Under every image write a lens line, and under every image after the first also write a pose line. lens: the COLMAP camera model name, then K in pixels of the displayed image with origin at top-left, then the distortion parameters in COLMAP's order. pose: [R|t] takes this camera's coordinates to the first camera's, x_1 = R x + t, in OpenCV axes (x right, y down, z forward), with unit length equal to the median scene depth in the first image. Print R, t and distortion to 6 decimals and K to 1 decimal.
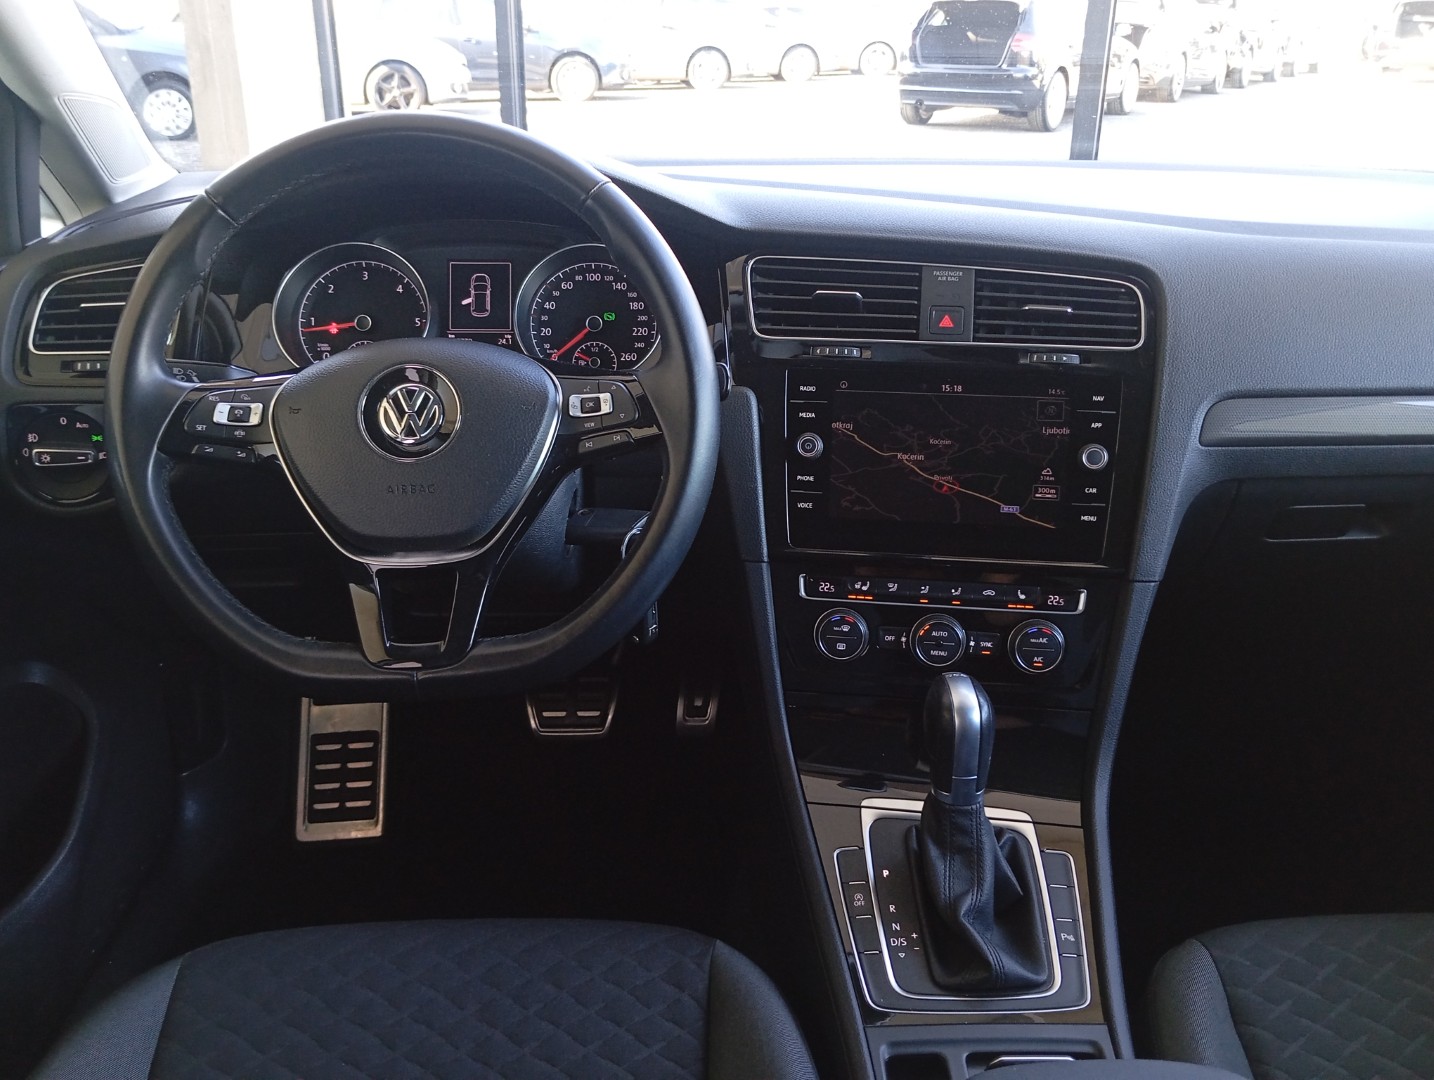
lens RADIAL K [[1230.8, 0, 717.0], [0, 1230.8, 540.0], [0, 0, 1]] dist [0.093332, -0.225583]
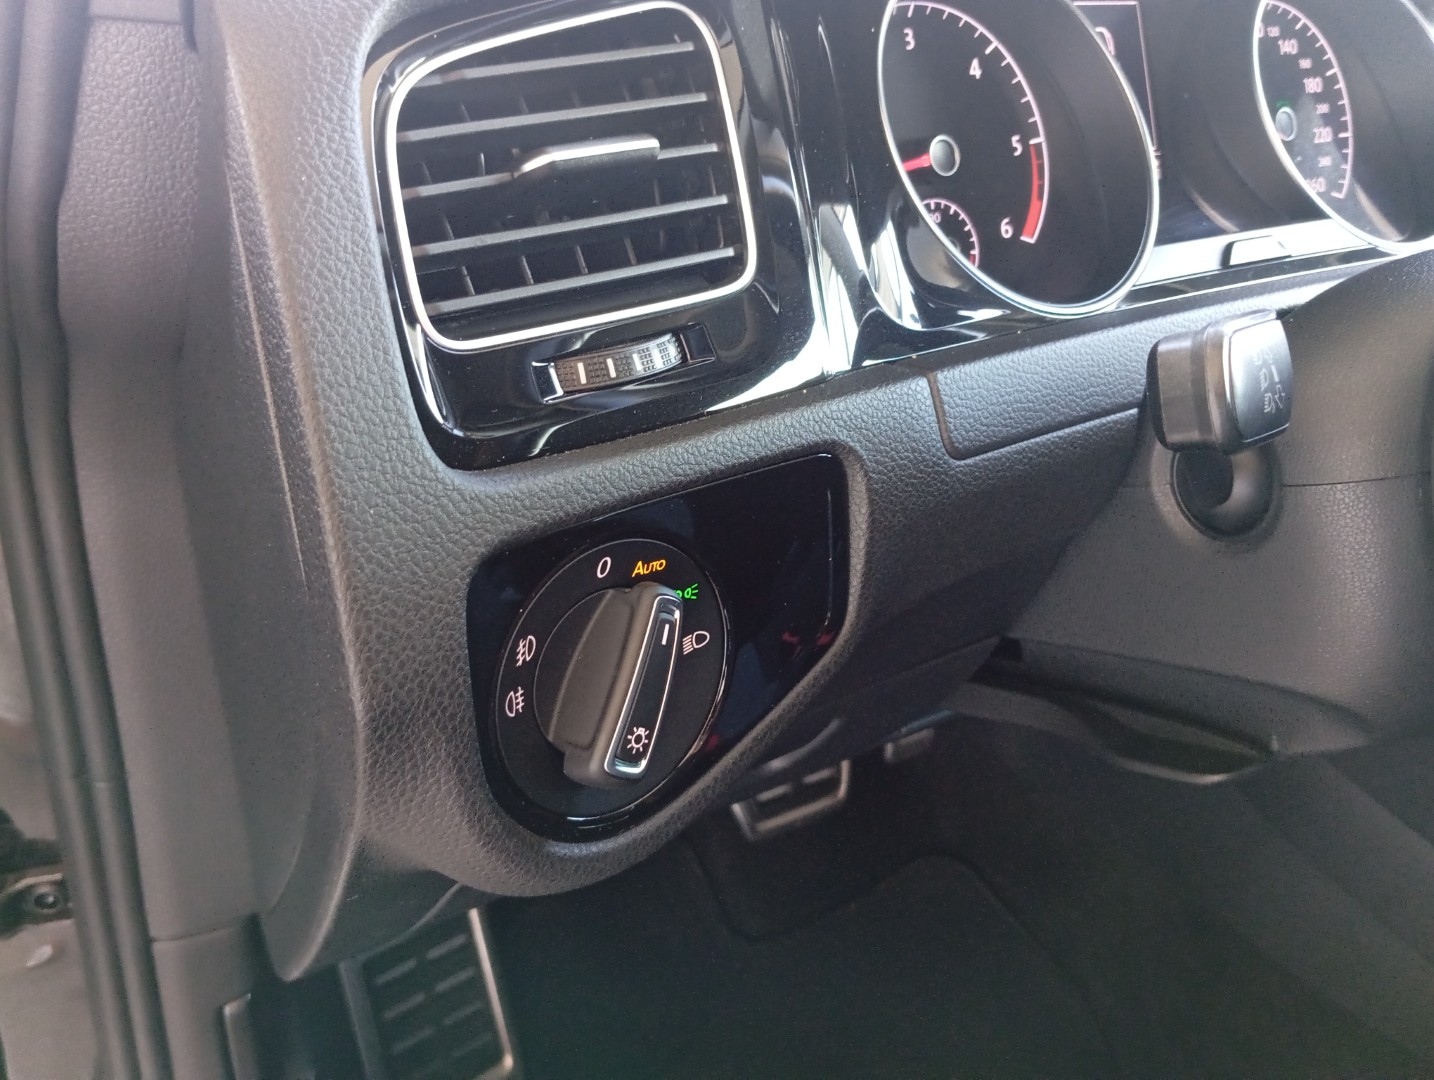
lens RADIAL K [[1267.3, 0, 717.0], [0, 1267.3, 540.0], [0, 0, 1]] dist [0.016410, -0.075042]
pose [[0.859354, -0.212308, 0.465226, -0.624414], [0.142482, 0.973126, 0.180900, -0.148645], [-0.491130, -0.089171, 0.866510, 0.709486]]
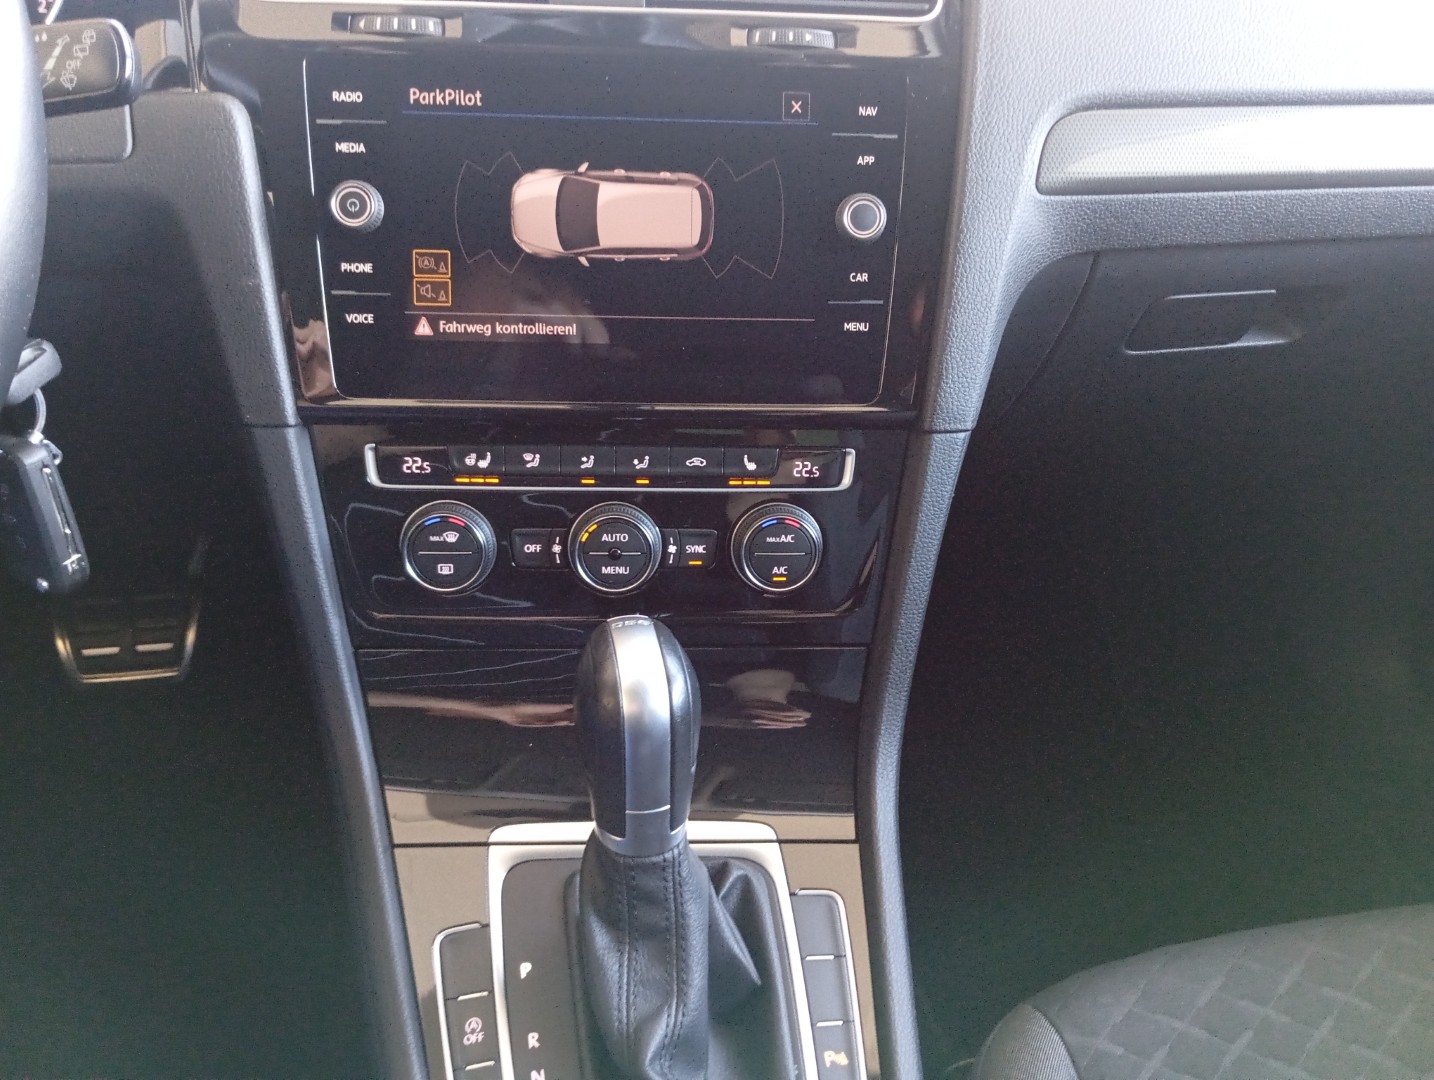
lens RADIAL K [[1230.8, 0, 717.0], [0, 1230.8, 540.0], [0, 0, 1]] dist [0.093332, -0.225583]
pose [[0.984023, -0.060695, 0.167379, 0.130505], [0.038029, 0.990056, 0.135438, 0.000588], [-0.173935, -0.126909, 0.976545, 0.425621]]
